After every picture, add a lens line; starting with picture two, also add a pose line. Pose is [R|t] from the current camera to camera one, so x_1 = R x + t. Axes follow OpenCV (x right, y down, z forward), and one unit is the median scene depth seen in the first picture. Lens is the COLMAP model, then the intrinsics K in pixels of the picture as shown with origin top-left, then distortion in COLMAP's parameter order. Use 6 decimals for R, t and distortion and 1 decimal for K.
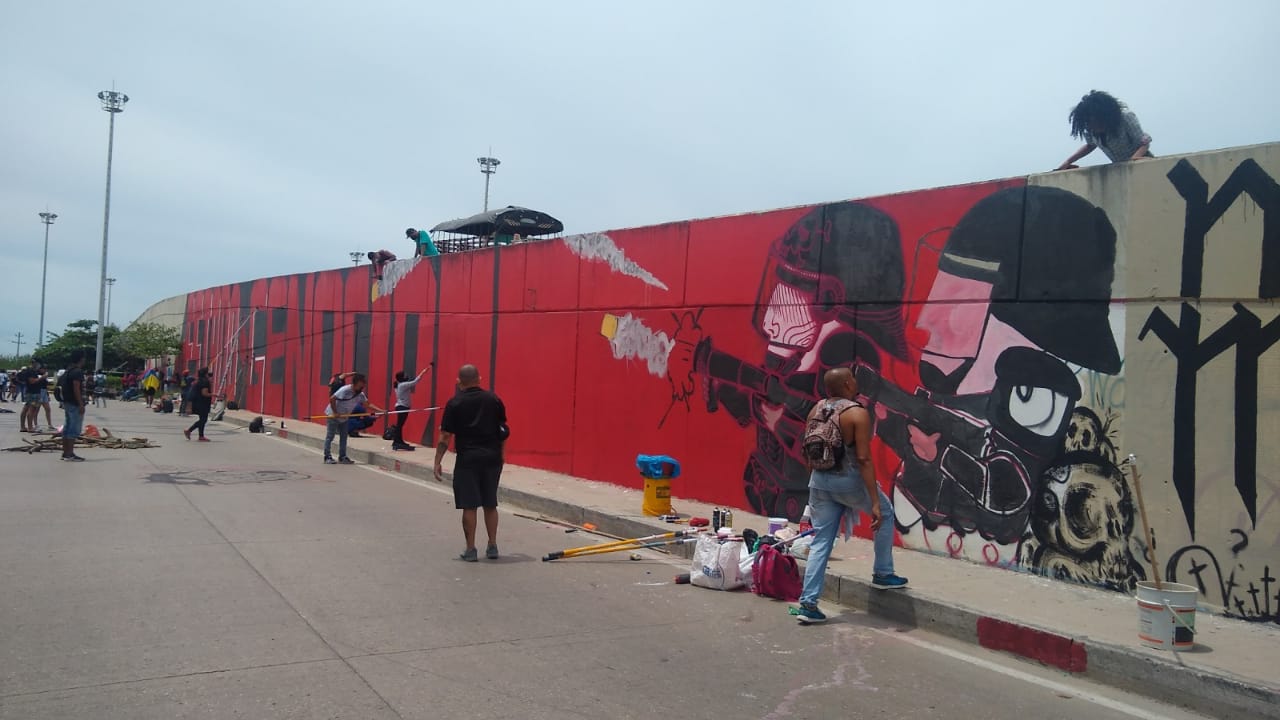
lens RADIAL K [[1011.3, 0, 639.6], [0, 1011.3, 365.8], [0, 0, 1]] dist [-0.004277, 0.007710]
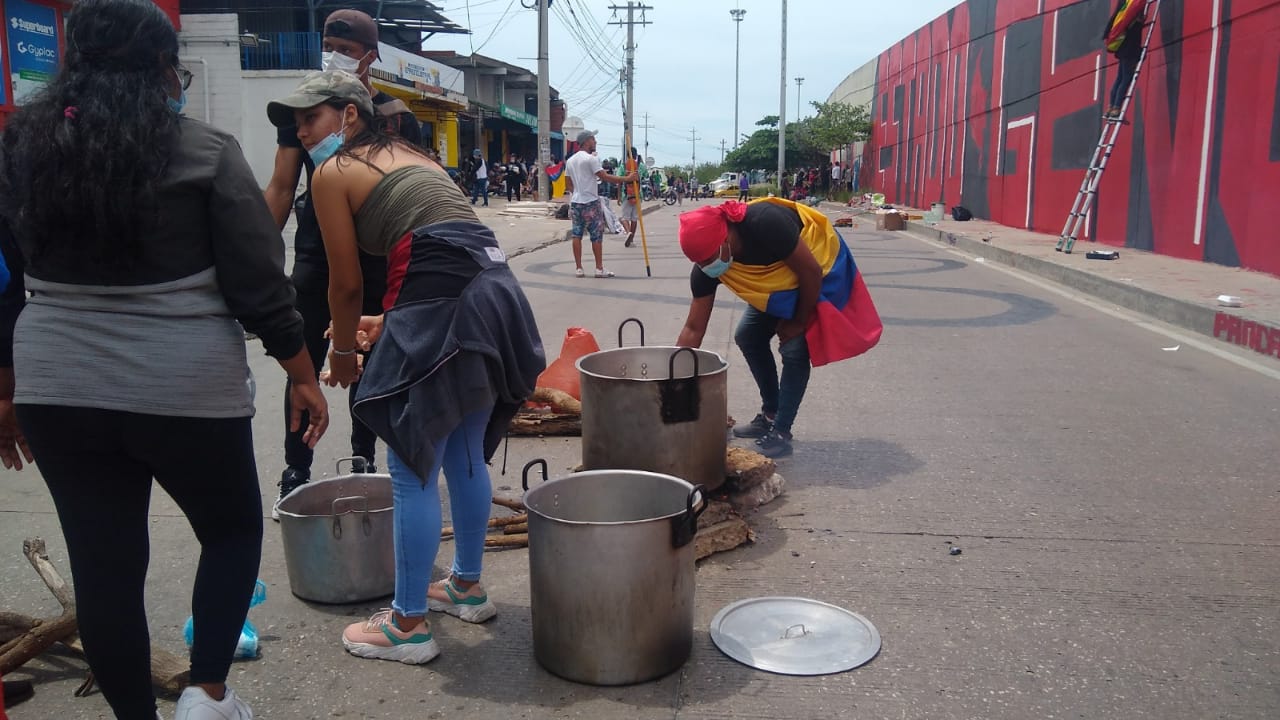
lens RADIAL K [[1011.3, 0, 636.7], [0, 1011.3, 357.5], [0, 0, 1]] dist [-0.004277, 0.007710]
pose [[0.797530, 0.062115, -0.600074, -0.086022], [0.054876, 0.983092, 0.174695, 0.003977], [0.600779, -0.172254, 0.780637, 0.183572]]
